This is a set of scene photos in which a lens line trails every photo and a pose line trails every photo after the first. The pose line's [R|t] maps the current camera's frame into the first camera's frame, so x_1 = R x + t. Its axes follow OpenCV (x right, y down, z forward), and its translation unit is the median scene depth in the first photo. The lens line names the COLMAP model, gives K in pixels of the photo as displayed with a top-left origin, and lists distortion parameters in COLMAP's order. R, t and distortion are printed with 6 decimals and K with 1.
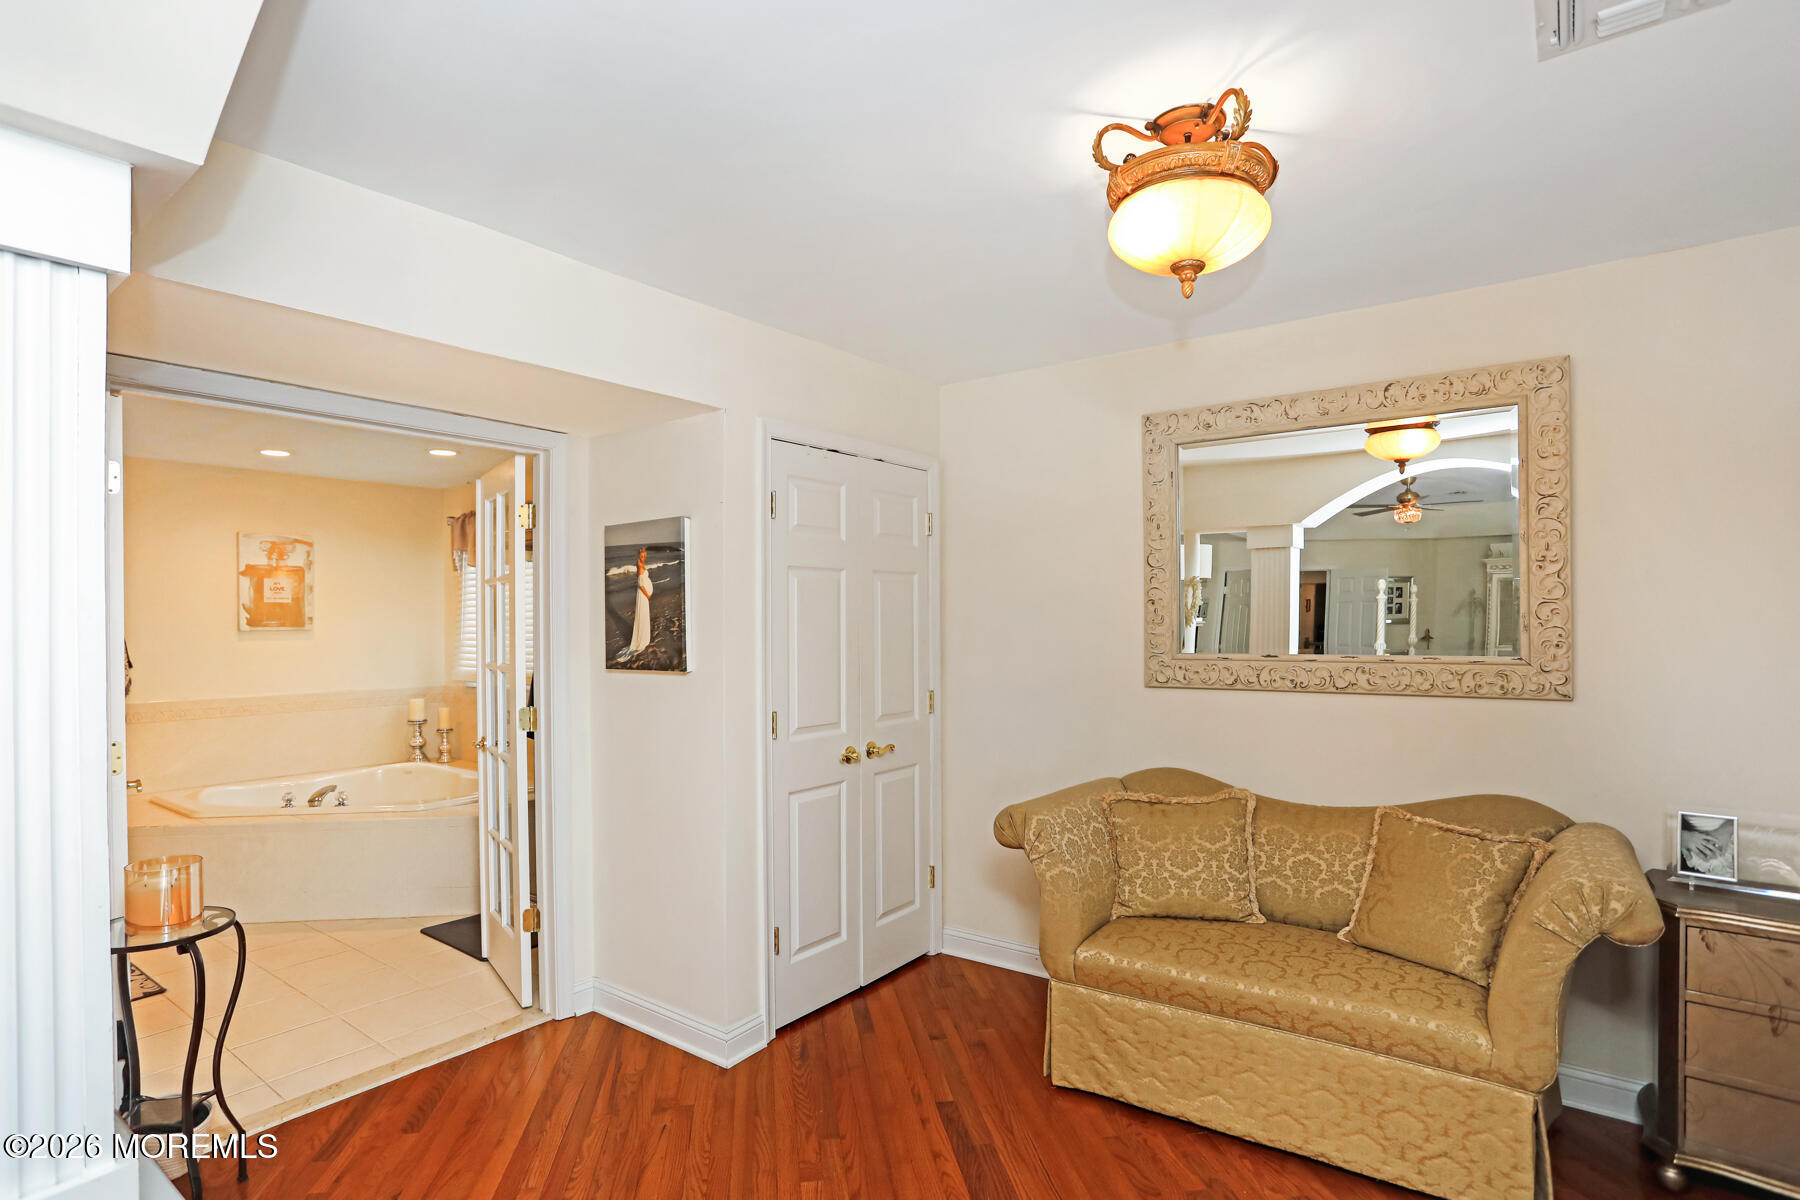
lens RADIAL K [[879.5, 0, 844.4], [0, 879.5, 624.2], [0, 0, 1]] dist [-0.043661, 0.013699]
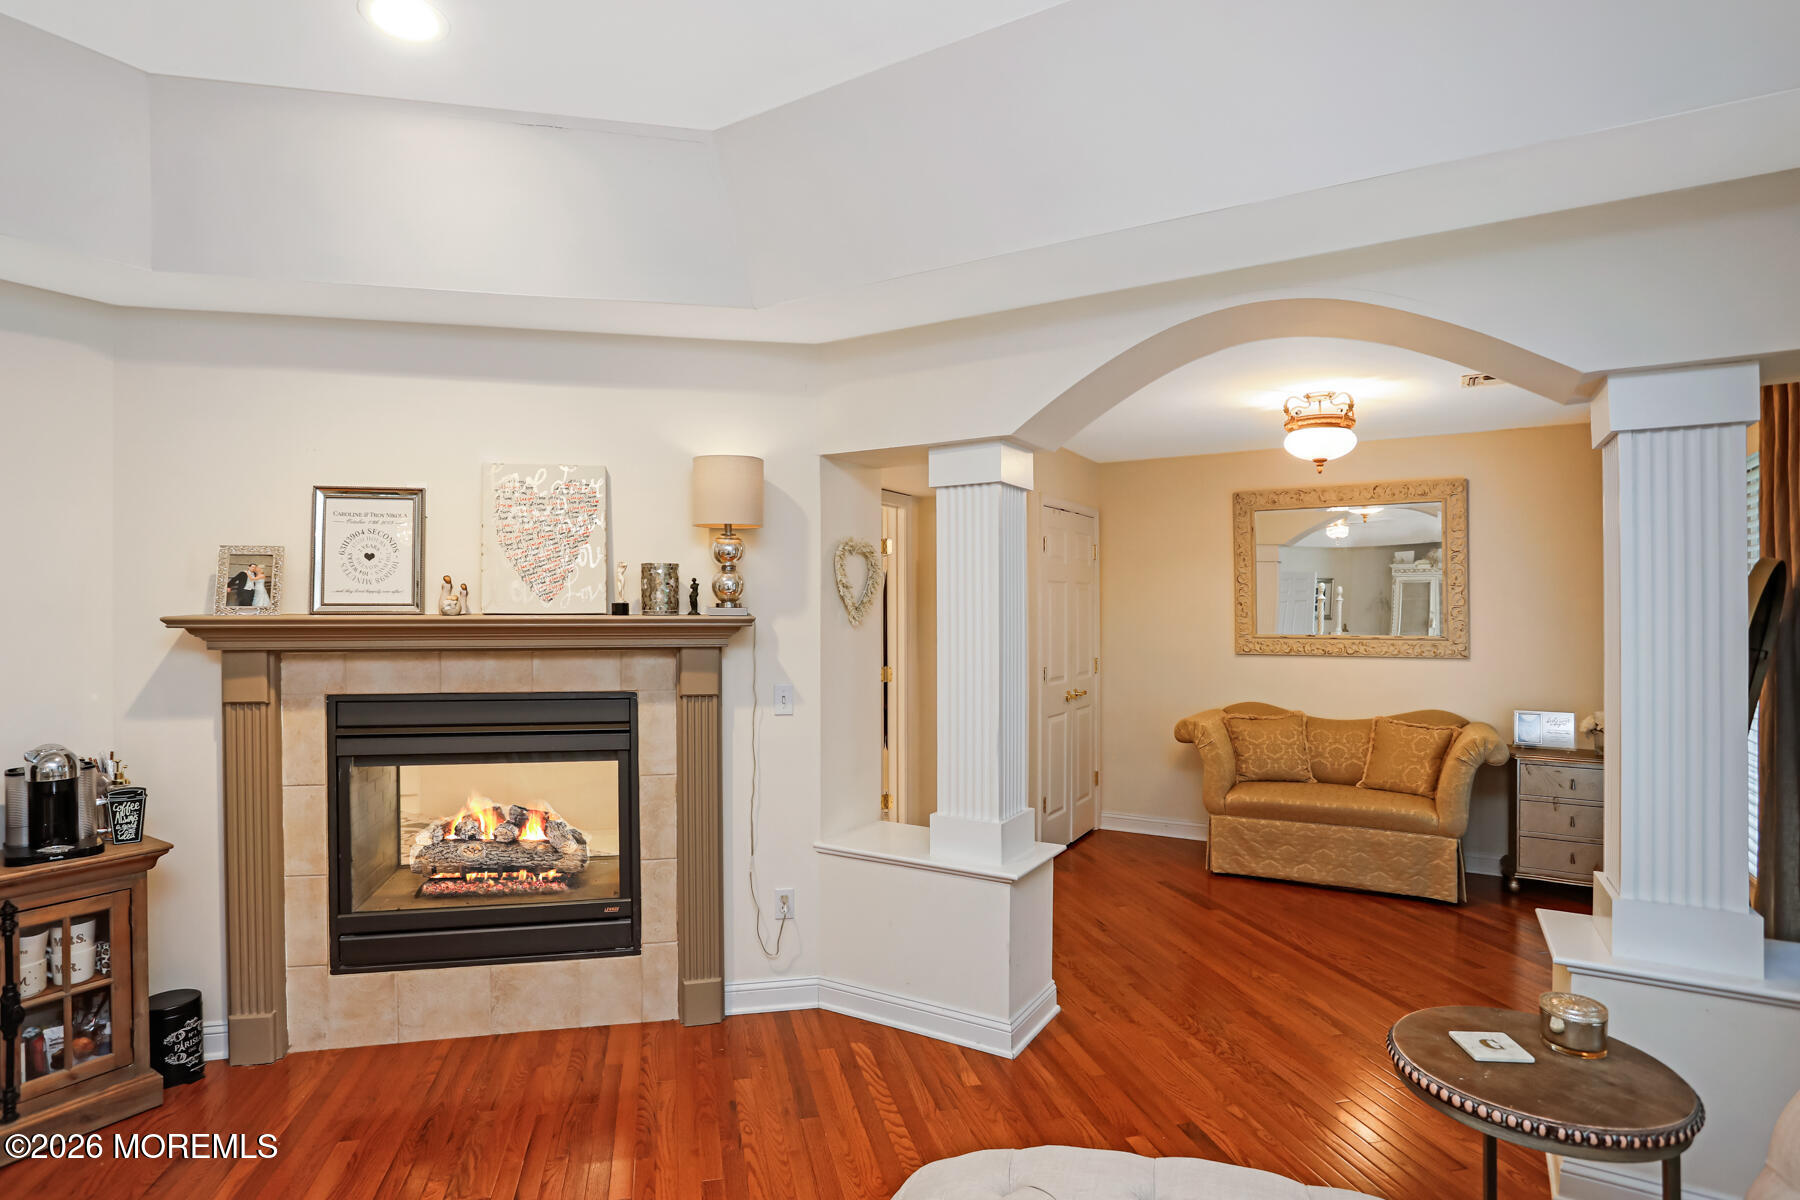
lens RADIAL K [[914.3, 0, 880.3], [0, 914.3, 593.0], [0, 0, 1]] dist [-0.064362, 0.023681]
pose [[0.990399, 0.011772, 0.137733, -0.684681], [-0.008501, 0.999668, -0.024314, 0.001526], [-0.137974, 0.022910, 0.990171, -0.747793]]
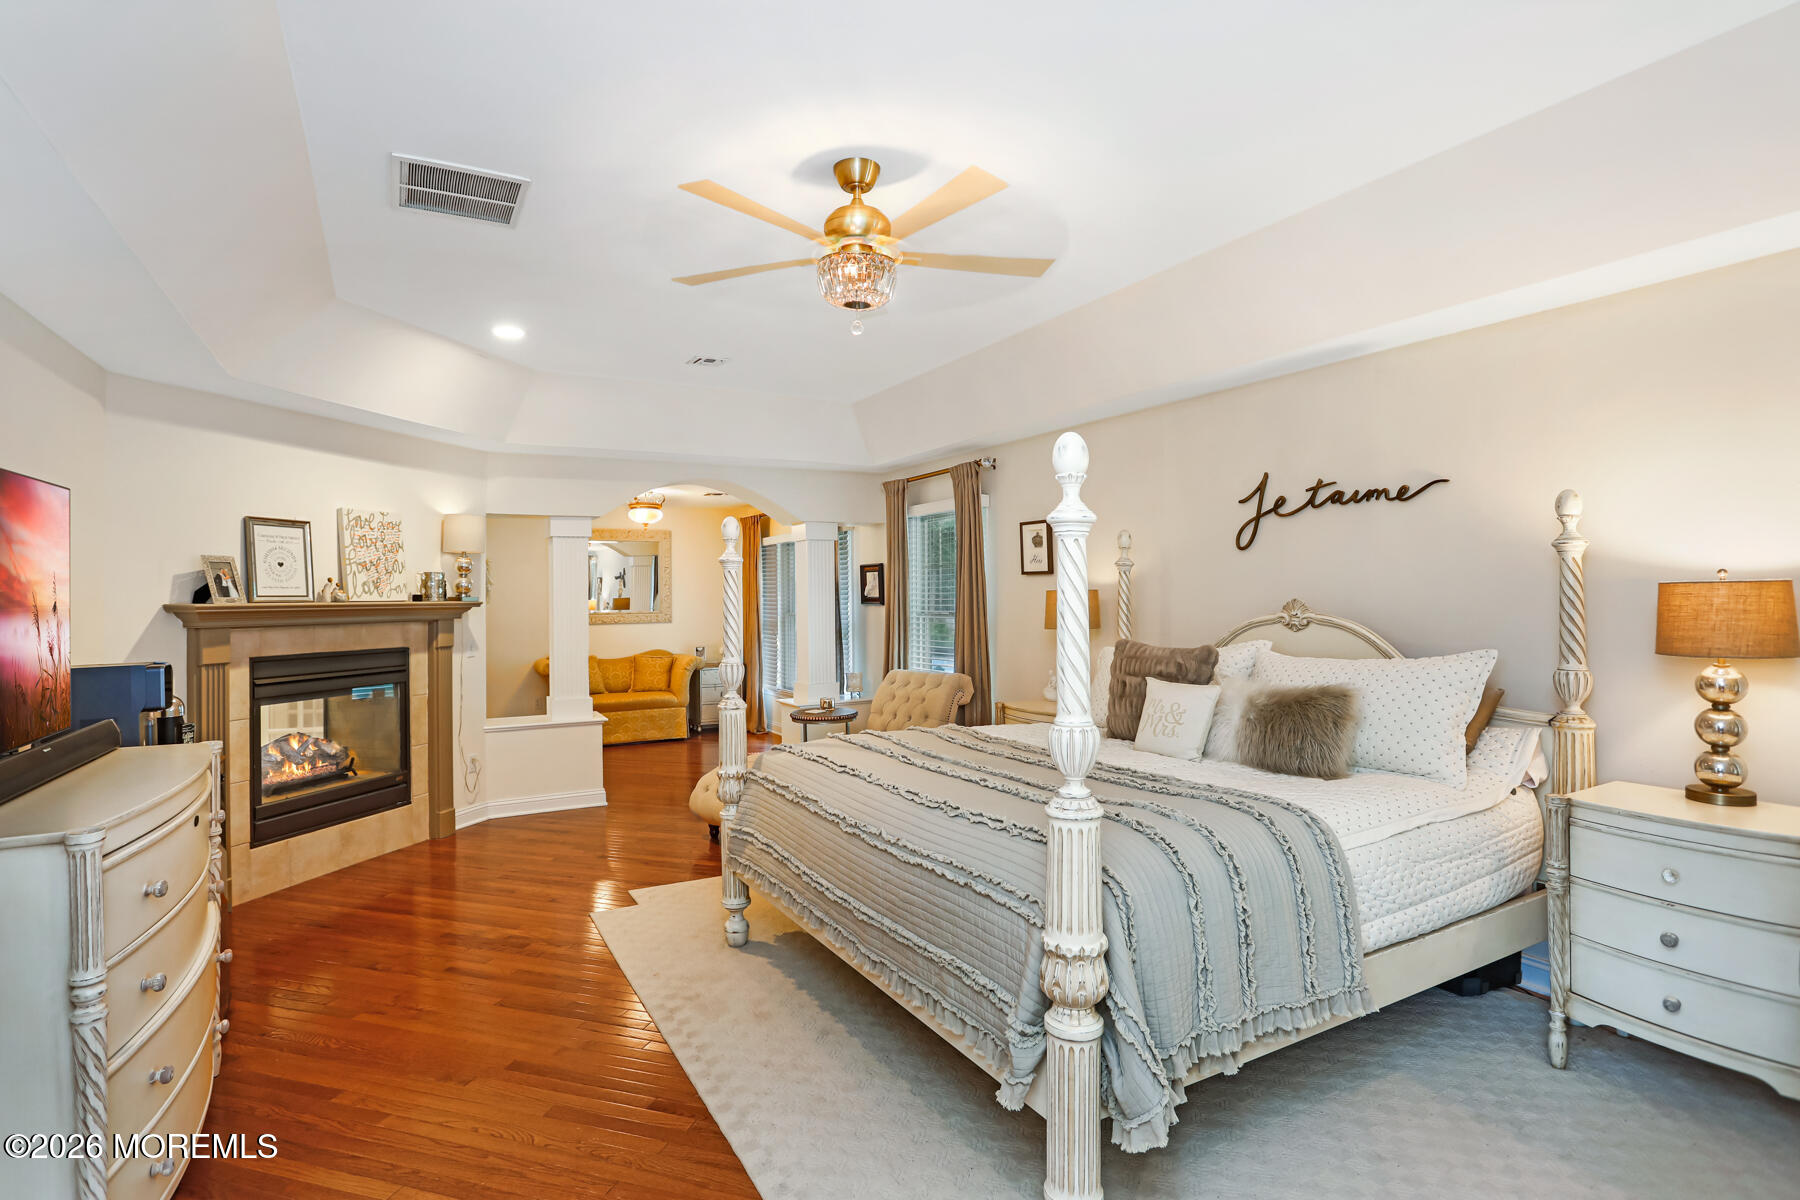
lens RADIAL K [[914.3, 0, 880.3], [0, 914.3, 593.0], [0, 0, 1]] dist [-0.064362, 0.023681]
pose [[0.368180, 0.007974, 0.929720, -2.371138], [0.016555, 0.999748, -0.015131, 0.033677], [-0.929607, 0.020963, 0.367955, -1.245333]]
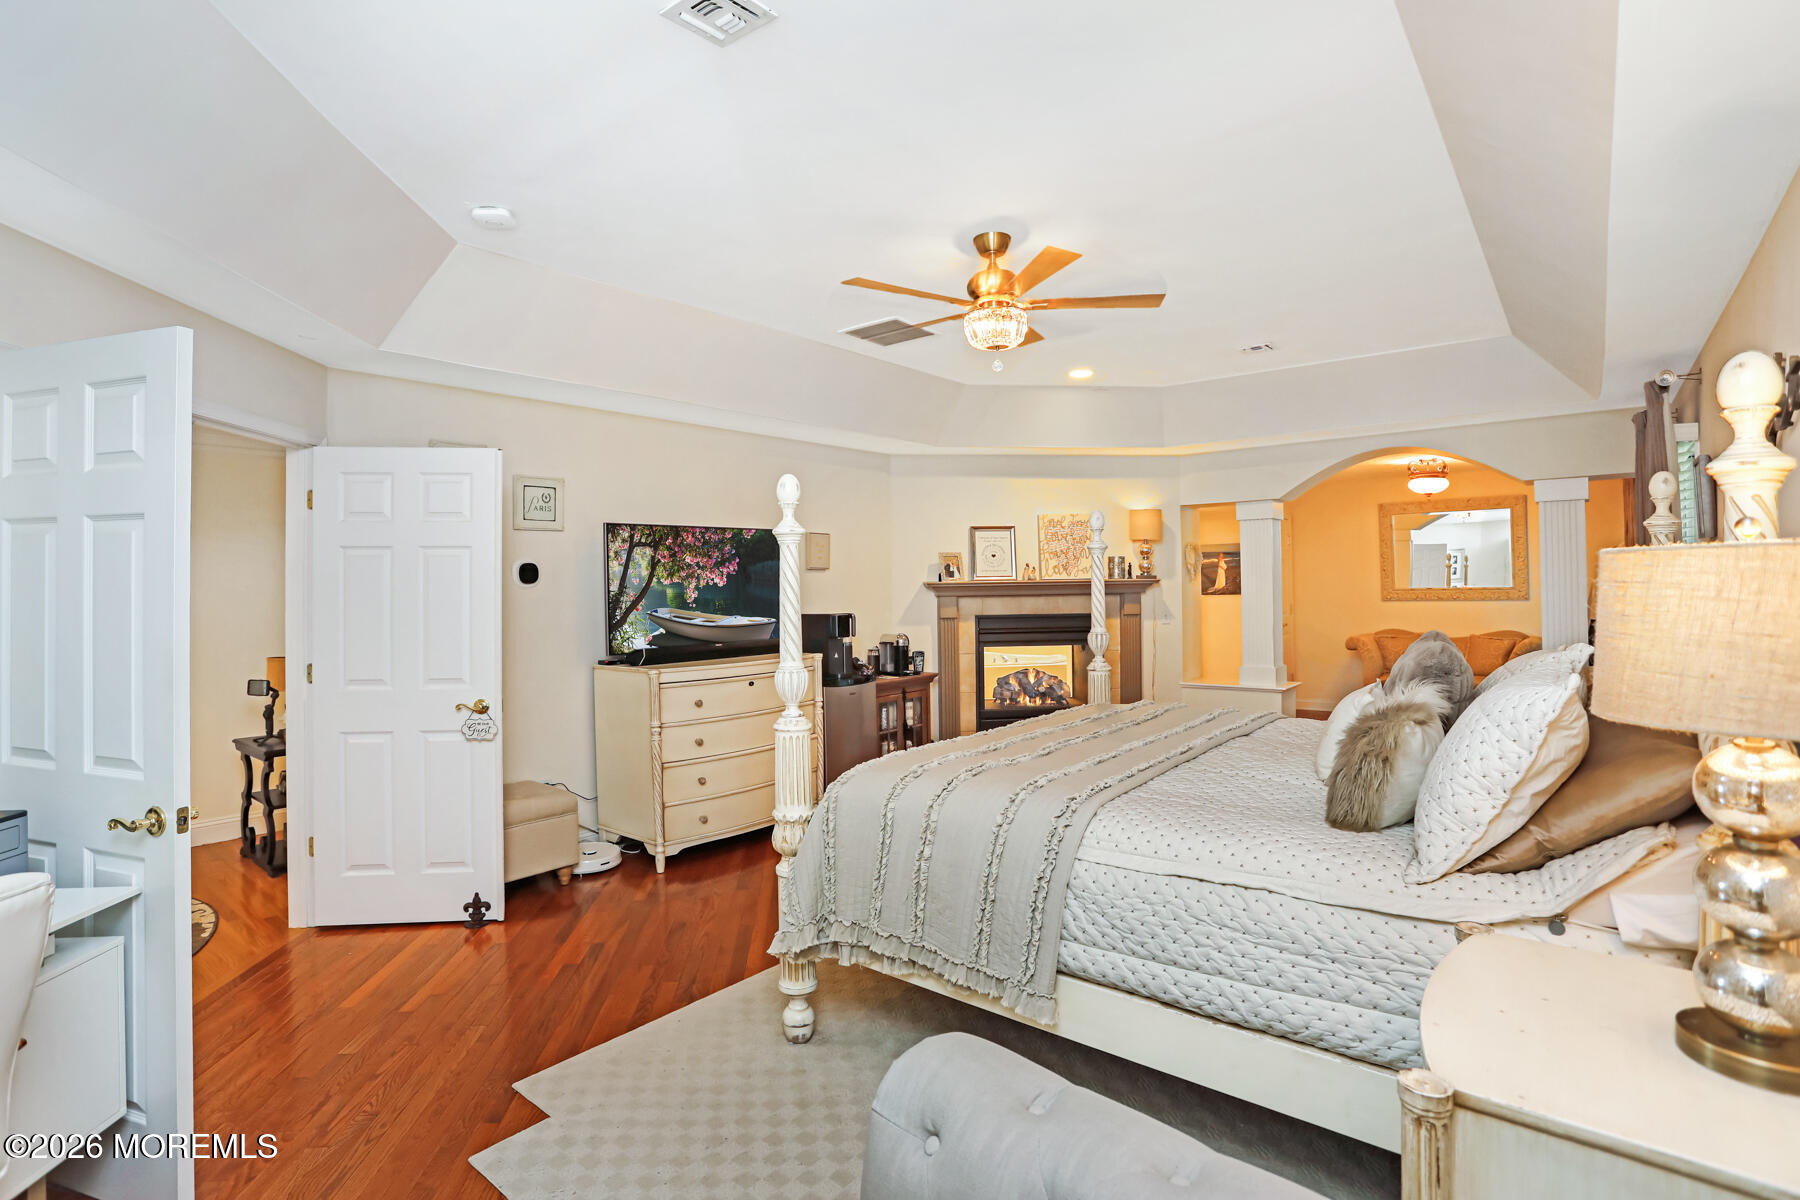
lens RADIAL K [[899.4, 0, 906.7], [0, 899.4, 572.5], [0, 0, 1]] dist [-0.002747, -0.000125]
pose [[0.999451, -0.006290, 0.032530, -1.528680], [0.006949, 0.999773, -0.020166, 0.035382], [-0.032395, 0.020381, 0.999267, -2.200464]]
